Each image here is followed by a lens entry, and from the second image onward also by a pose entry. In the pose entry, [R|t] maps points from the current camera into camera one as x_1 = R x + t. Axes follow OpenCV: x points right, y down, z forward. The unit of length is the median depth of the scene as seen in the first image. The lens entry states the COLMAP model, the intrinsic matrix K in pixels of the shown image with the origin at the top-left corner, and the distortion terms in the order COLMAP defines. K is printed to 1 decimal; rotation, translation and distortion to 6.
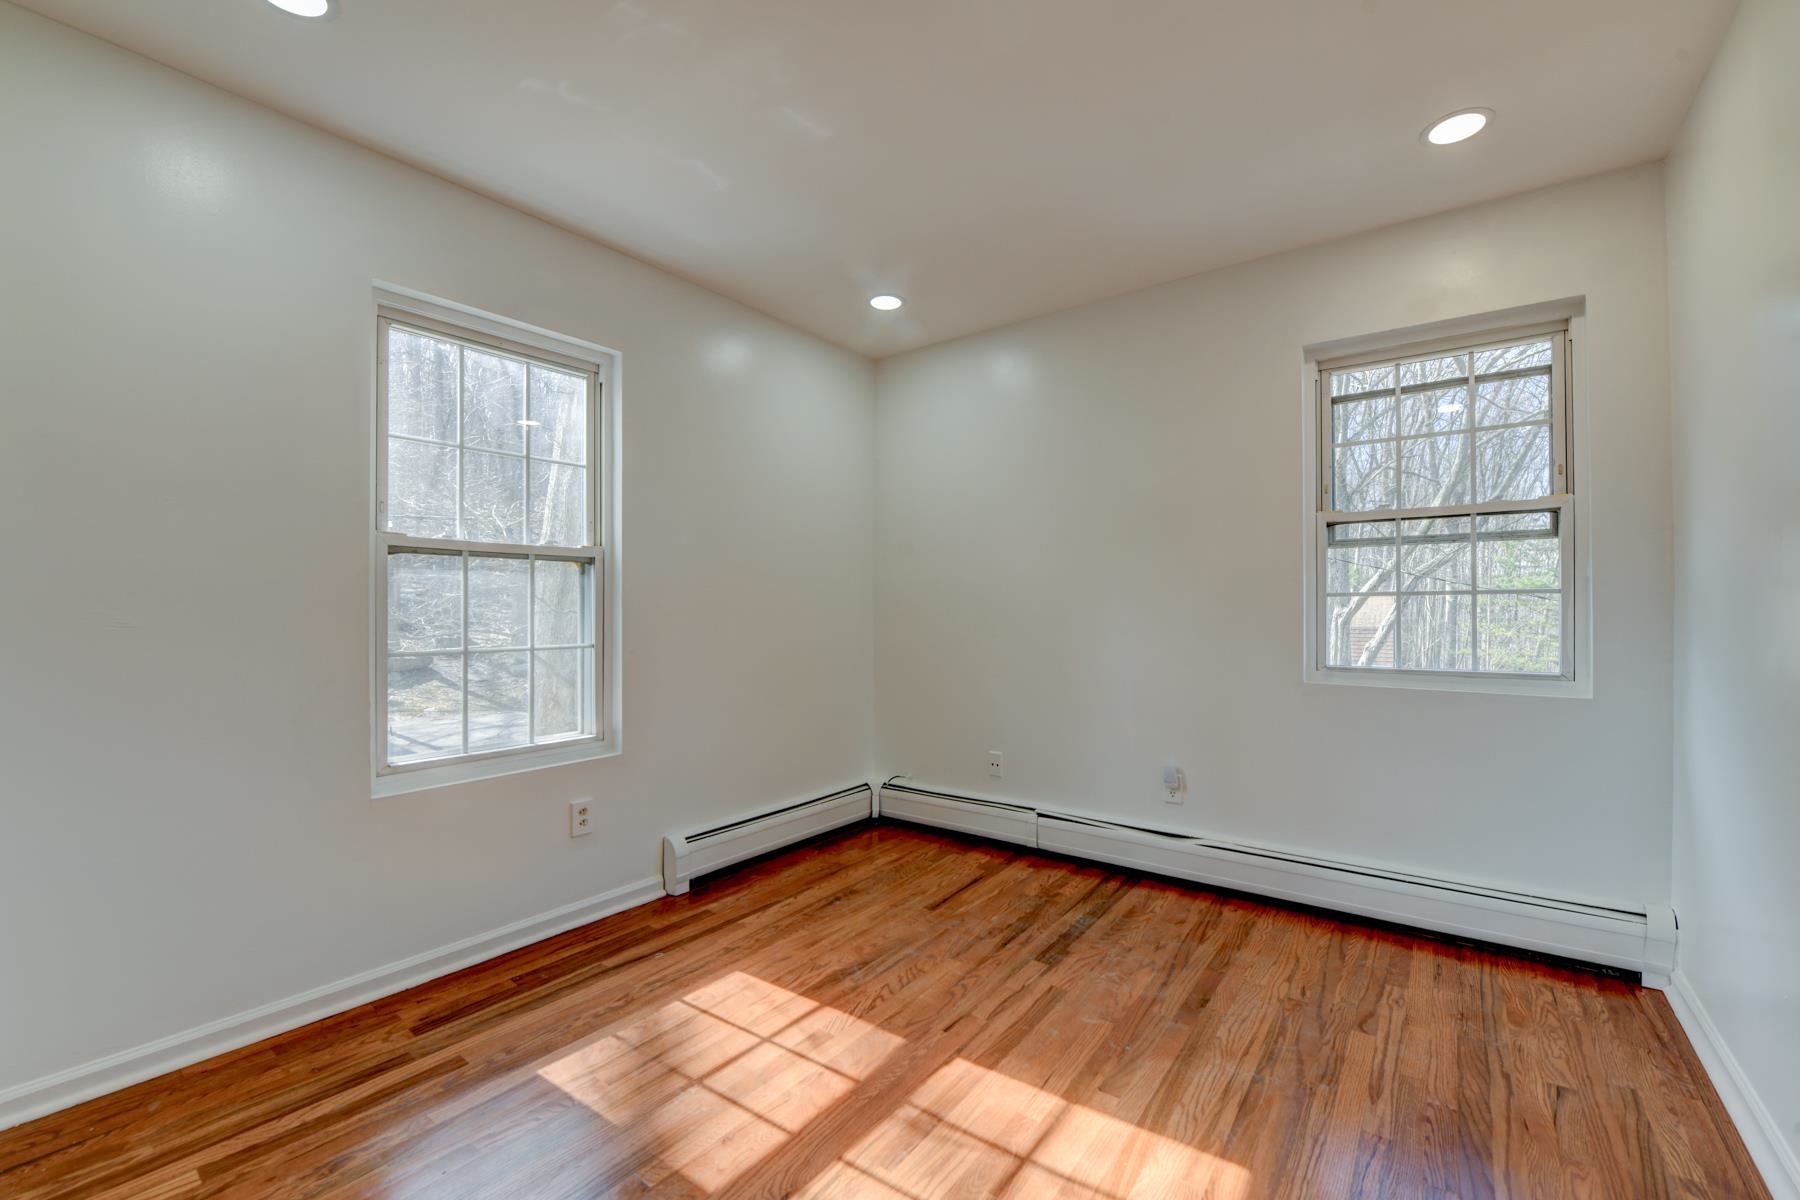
lens RADIAL K [[738.0, 0, 907.7], [0, 738.0, 604.7], [0, 0, 1]] dist [-0.014847, -0.002557]
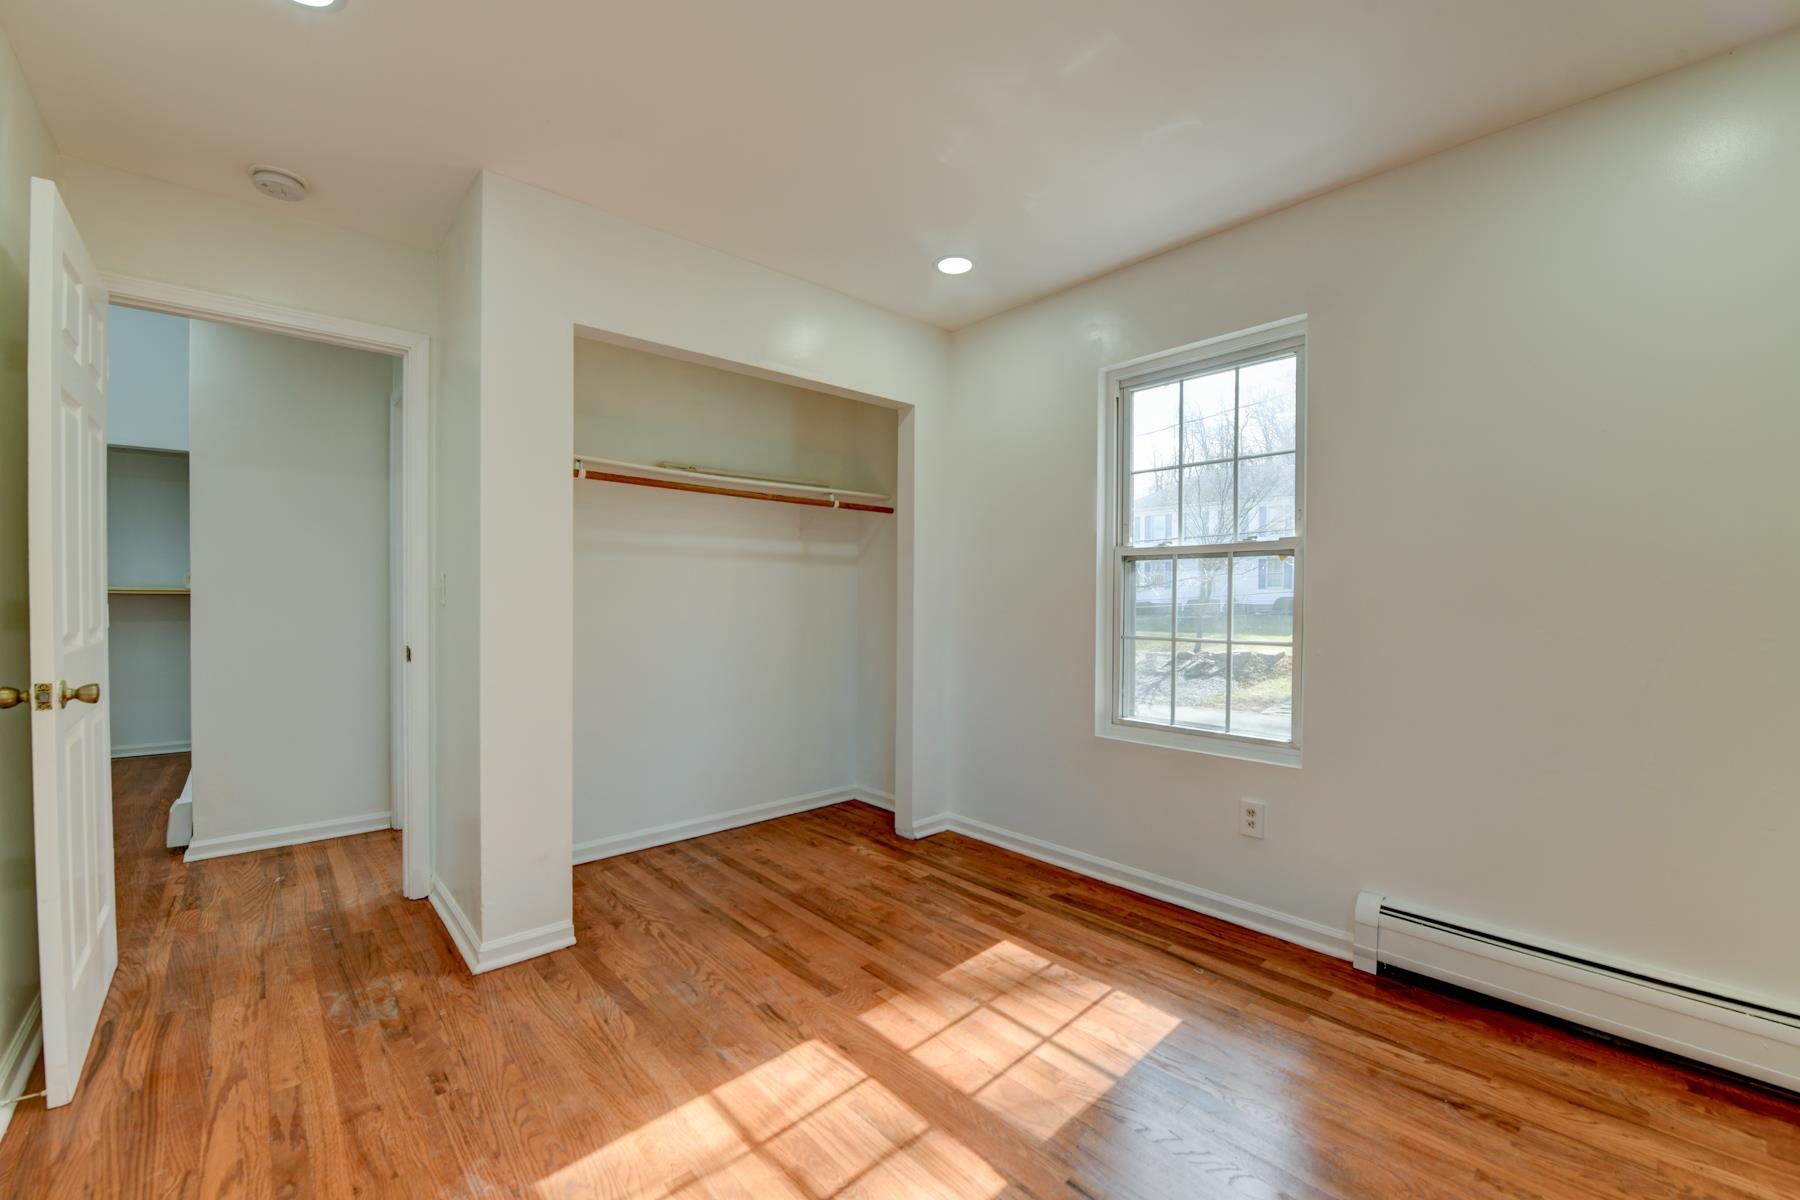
lens RADIAL K [[738.0, 0, 905.0], [0, 738.0, 604.4], [0, 0, 1]] dist [-0.014847, -0.002557]
pose [[-0.203366, 0.007356, -0.979075, 0.694973], [0.001749, 0.999973, 0.007150, -0.001986], [0.979101, -0.000258, -0.203373, 0.866122]]
